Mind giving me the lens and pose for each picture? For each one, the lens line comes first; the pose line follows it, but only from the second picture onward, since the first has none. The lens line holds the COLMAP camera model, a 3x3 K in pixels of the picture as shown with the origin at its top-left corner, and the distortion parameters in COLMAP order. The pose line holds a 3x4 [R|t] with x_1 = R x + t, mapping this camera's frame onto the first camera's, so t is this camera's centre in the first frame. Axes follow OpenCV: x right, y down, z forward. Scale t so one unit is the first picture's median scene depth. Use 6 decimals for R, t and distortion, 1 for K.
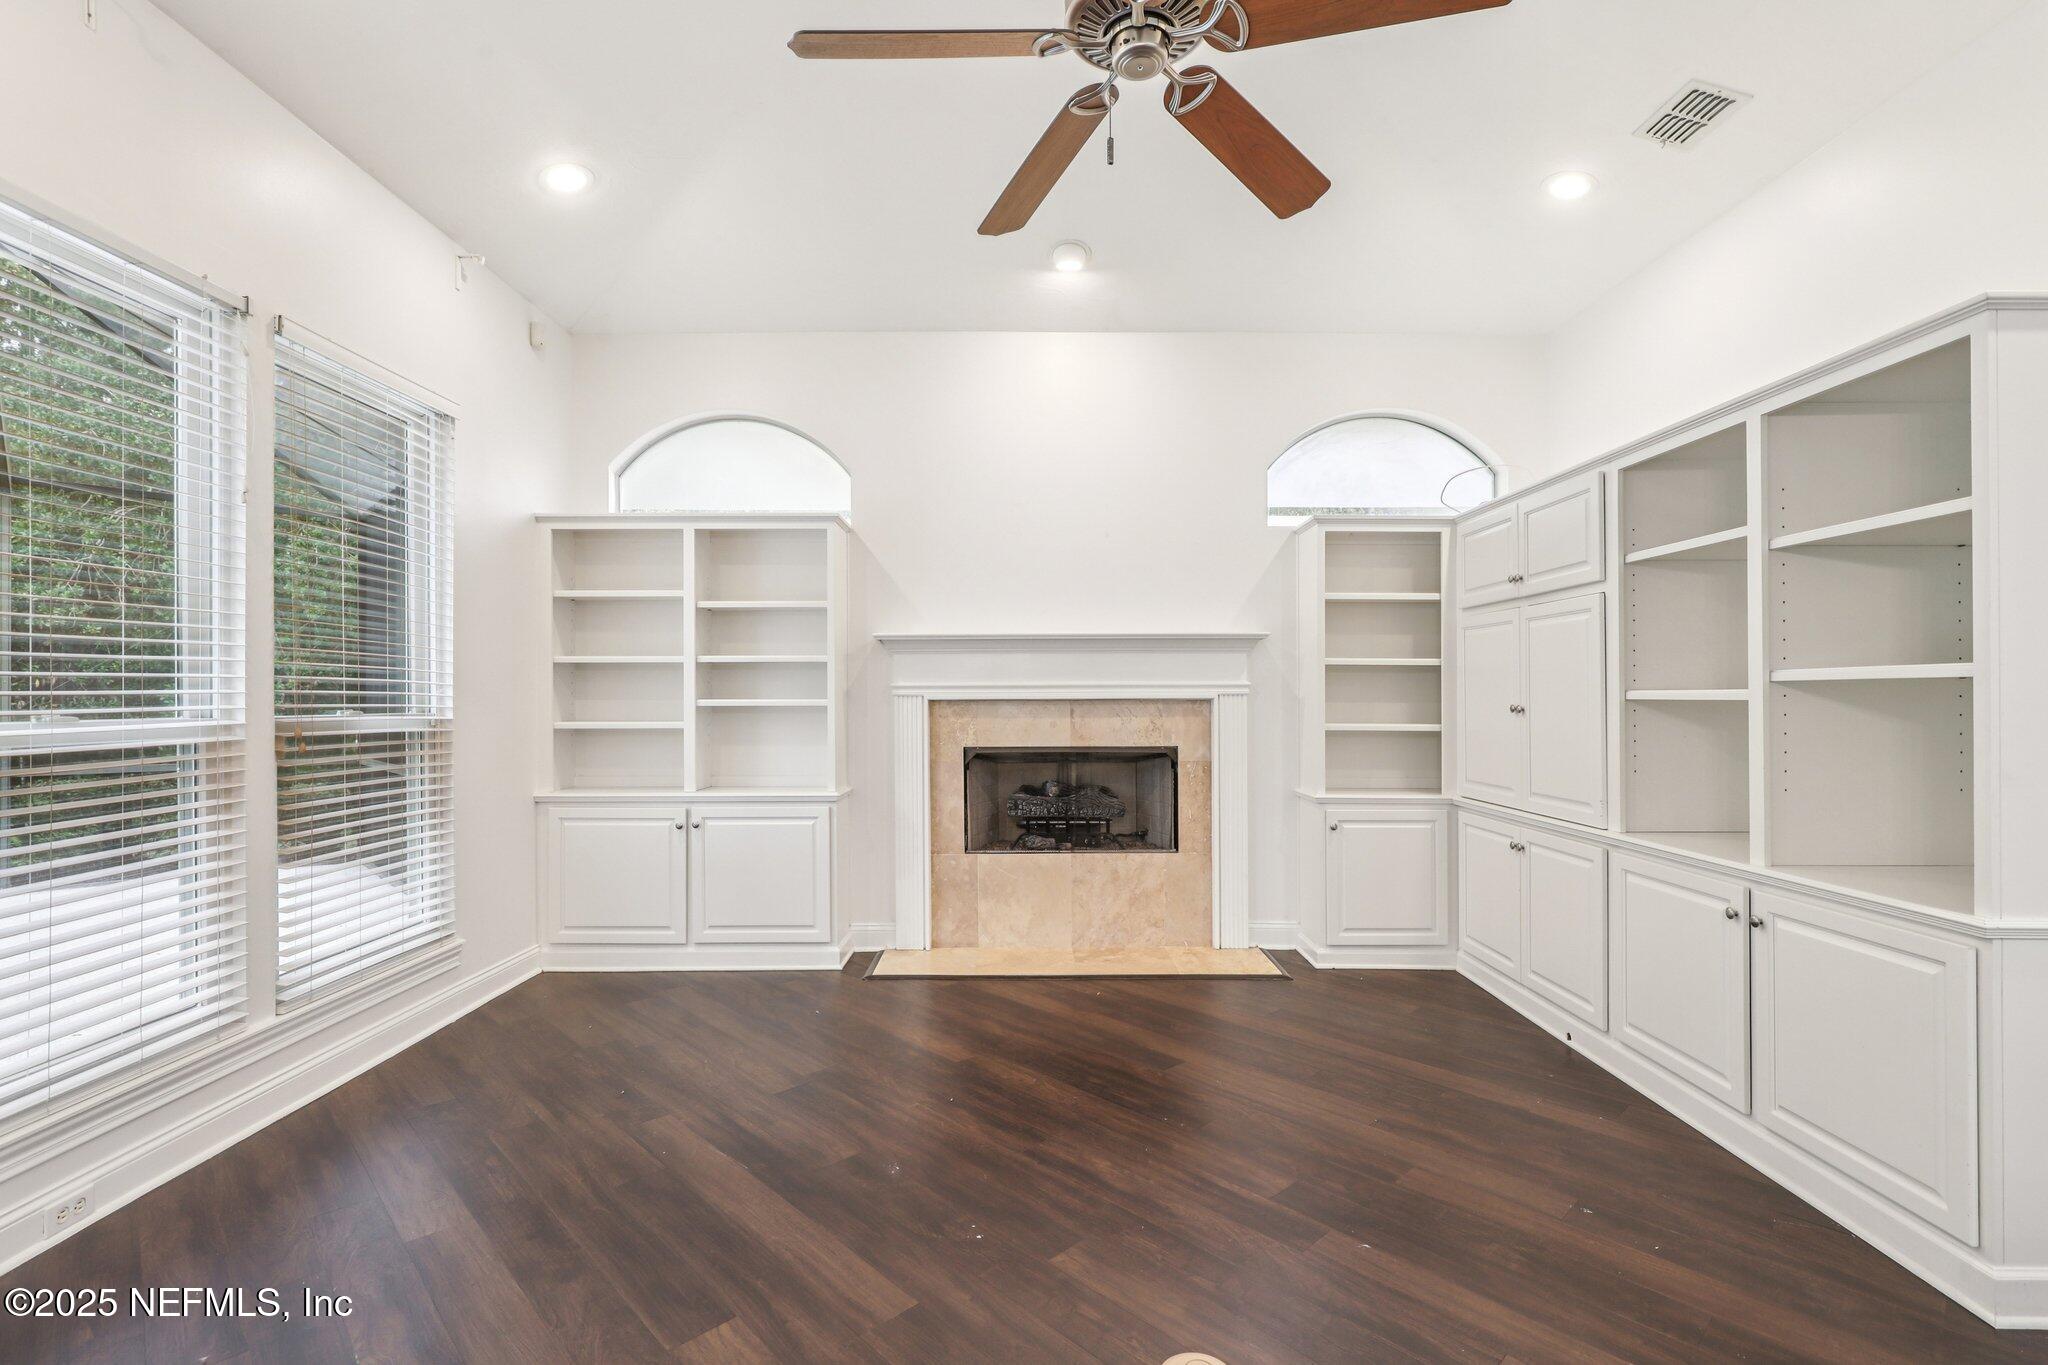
lens RADIAL K [[982.2, 0, 1015.3], [0, 982.2, 684.7], [0, 0, 1]] dist [0.003481, 0.000146]
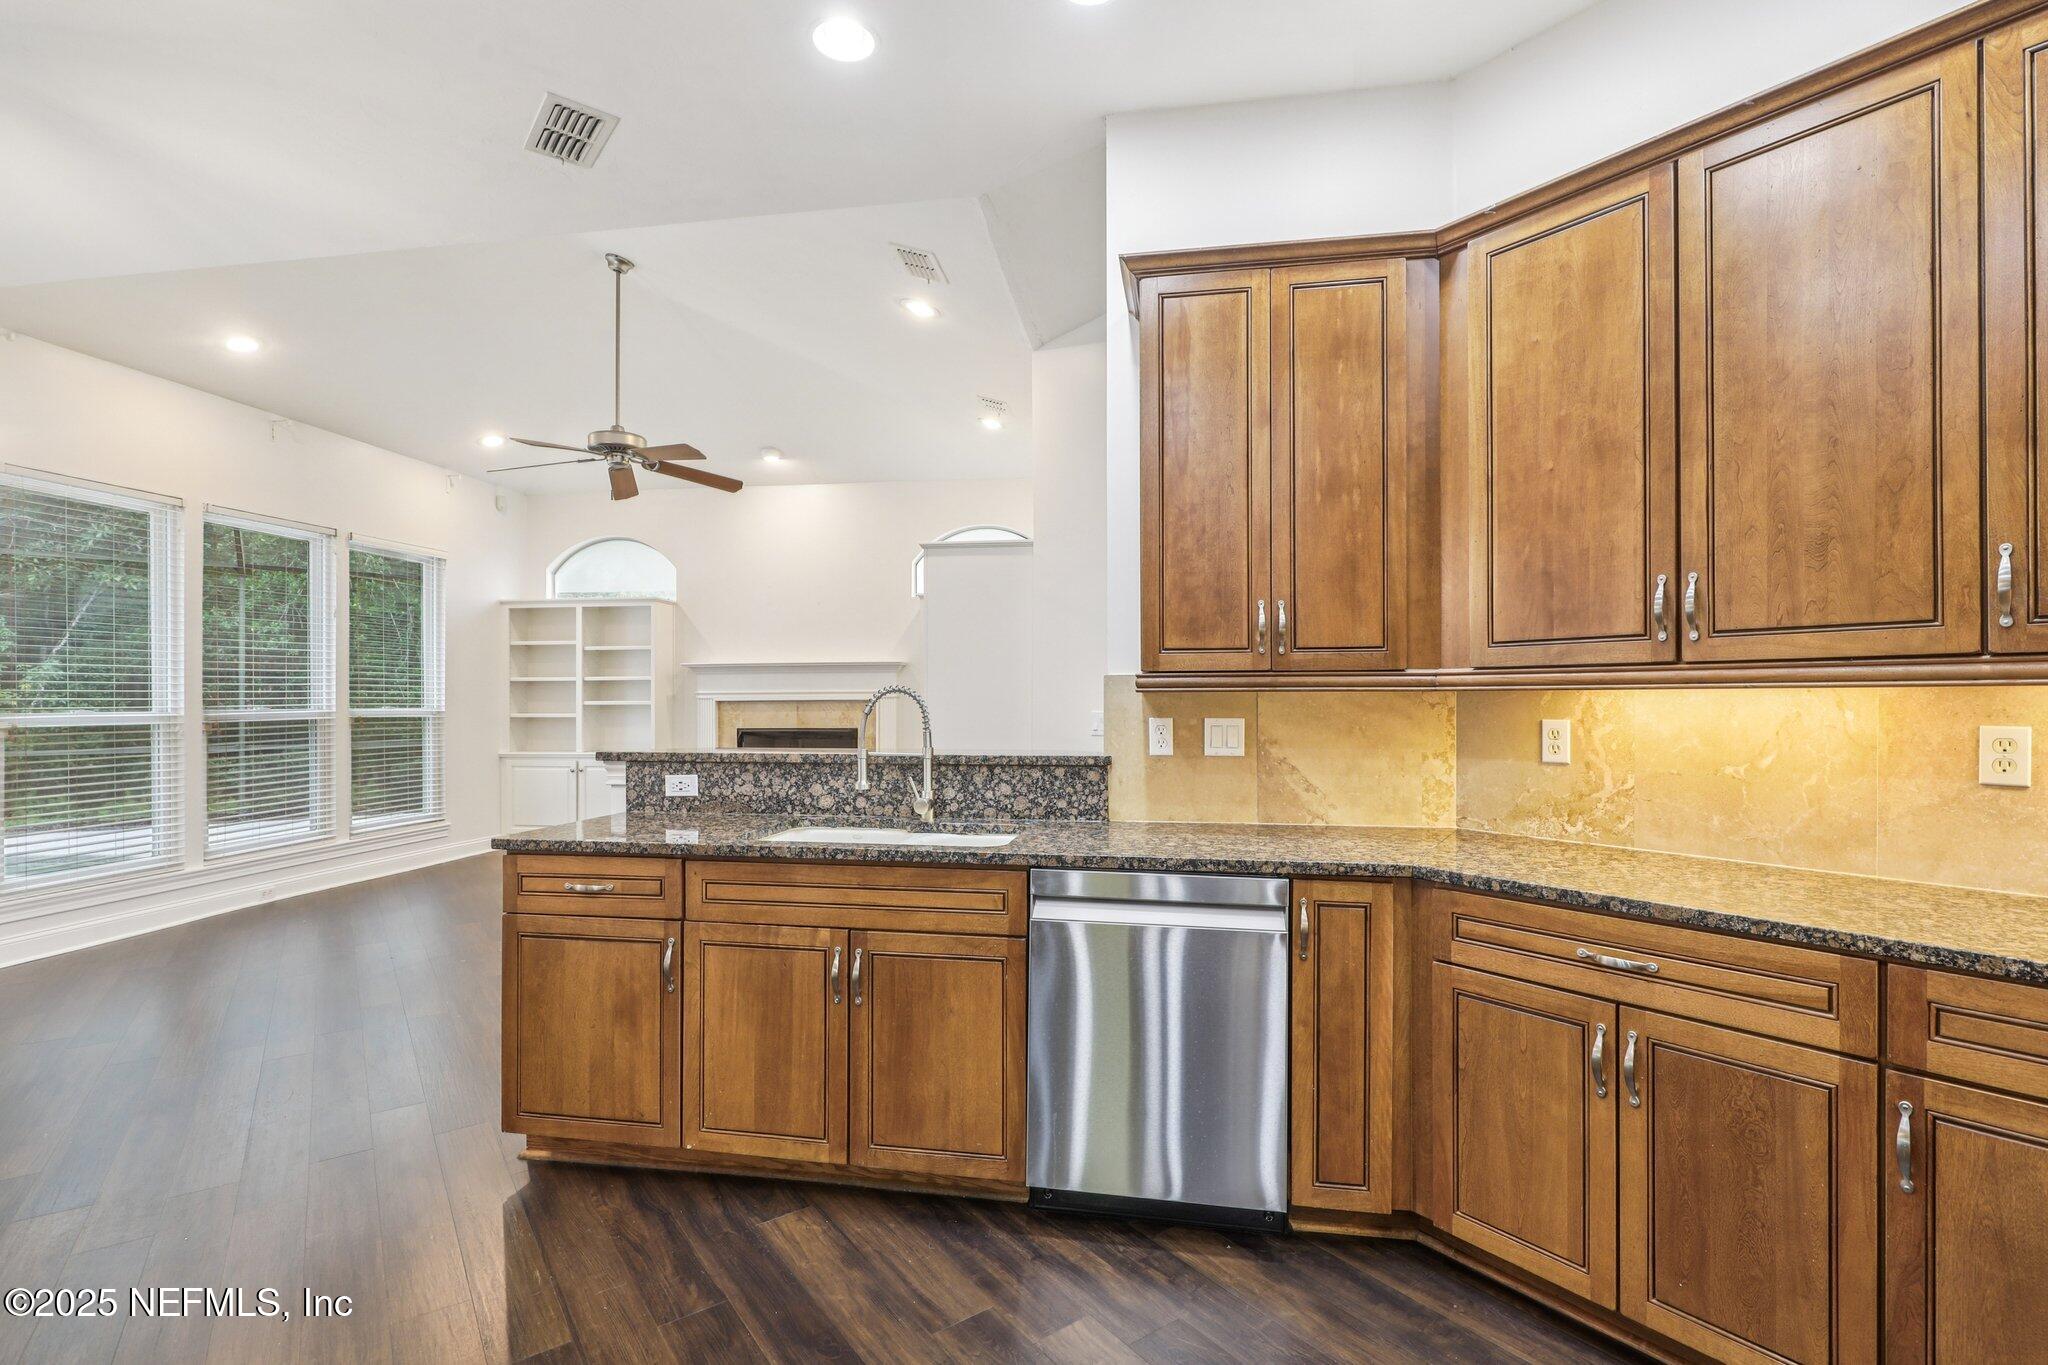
lens RADIAL K [[982.2, 0, 1025.8], [0, 982.2, 688.8], [0, 0, 1]] dist [0.003481, 0.000146]
pose [[0.992538, -0.003421, -0.121890, 0.700879], [0.003752, 0.999990, 0.002490, -0.009081], [0.121880, -0.002929, 0.992540, -0.695144]]
